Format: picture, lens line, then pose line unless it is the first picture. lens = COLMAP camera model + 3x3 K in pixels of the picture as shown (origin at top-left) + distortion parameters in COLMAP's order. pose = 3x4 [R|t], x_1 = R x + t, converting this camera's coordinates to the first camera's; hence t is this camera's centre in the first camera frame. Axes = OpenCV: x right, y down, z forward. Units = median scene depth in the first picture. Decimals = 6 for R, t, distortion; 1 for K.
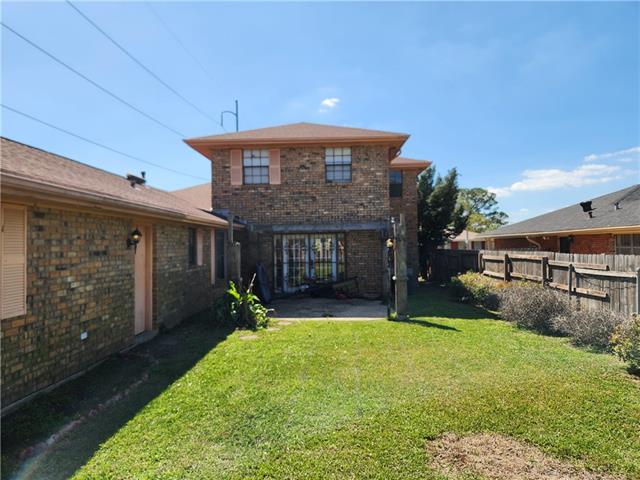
lens RADIAL K [[425.1, 0, 324.3], [0, 425.1, 234.8], [0, 0, 1]] dist [0.067485, -0.051415]
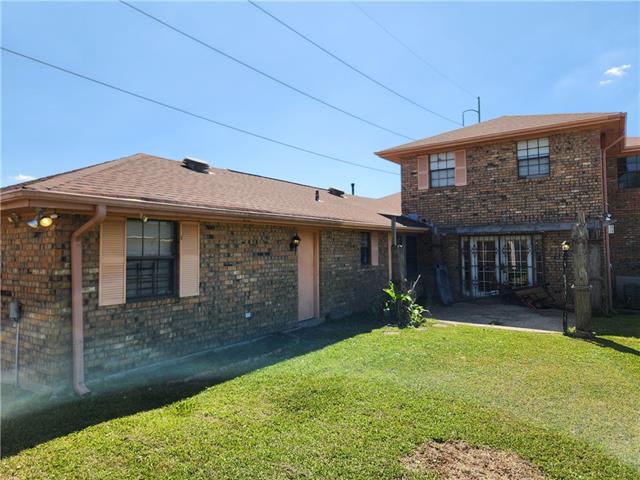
lens RADIAL K [[425.1, 0, 329.0], [0, 425.1, 229.9], [0, 0, 1]] dist [0.067485, -0.051415]
pose [[0.847187, -0.019992, -0.530918, 0.242048], [0.012456, 0.999764, -0.017771, -0.003968], [0.531149, 0.008443, 0.847237, -0.000767]]
